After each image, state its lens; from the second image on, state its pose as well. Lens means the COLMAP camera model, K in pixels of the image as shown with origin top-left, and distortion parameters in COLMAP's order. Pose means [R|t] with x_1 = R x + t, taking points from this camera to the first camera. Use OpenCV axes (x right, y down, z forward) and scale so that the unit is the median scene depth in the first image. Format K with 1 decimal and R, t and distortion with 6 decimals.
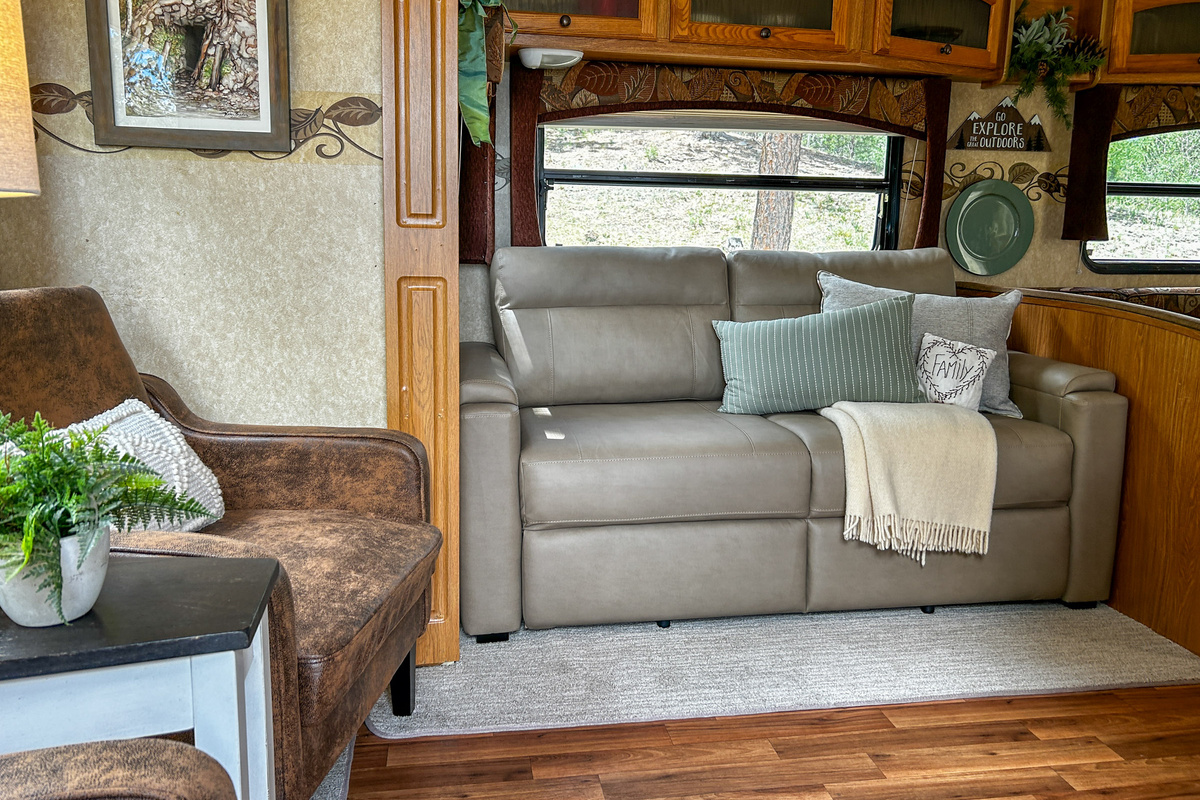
lens RADIAL K [[852.4, 0, 600.0], [0, 852.4, 400.0], [0, 0, 1]] dist [0.000125, 0.005247]
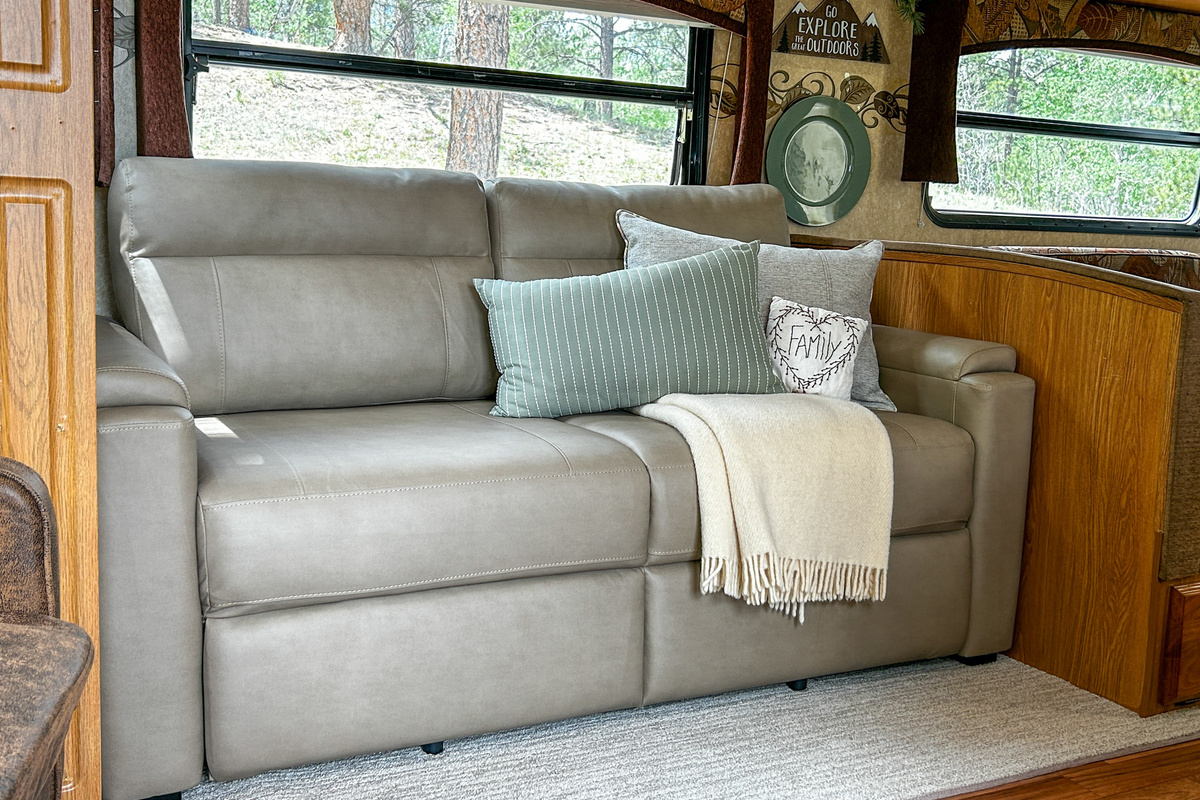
lens RADIAL K [[1189.6, 0, 600.0], [0, 1189.6, 400.0], [0, 0, 1]] dist [0.015216, -0.005531]
pose [[0.953464, -0.024687, 0.300494, -0.061589], [0.028122, 0.999579, -0.007110, 0.011602], [-0.300192, 0.015229, 0.953757, 0.101339]]
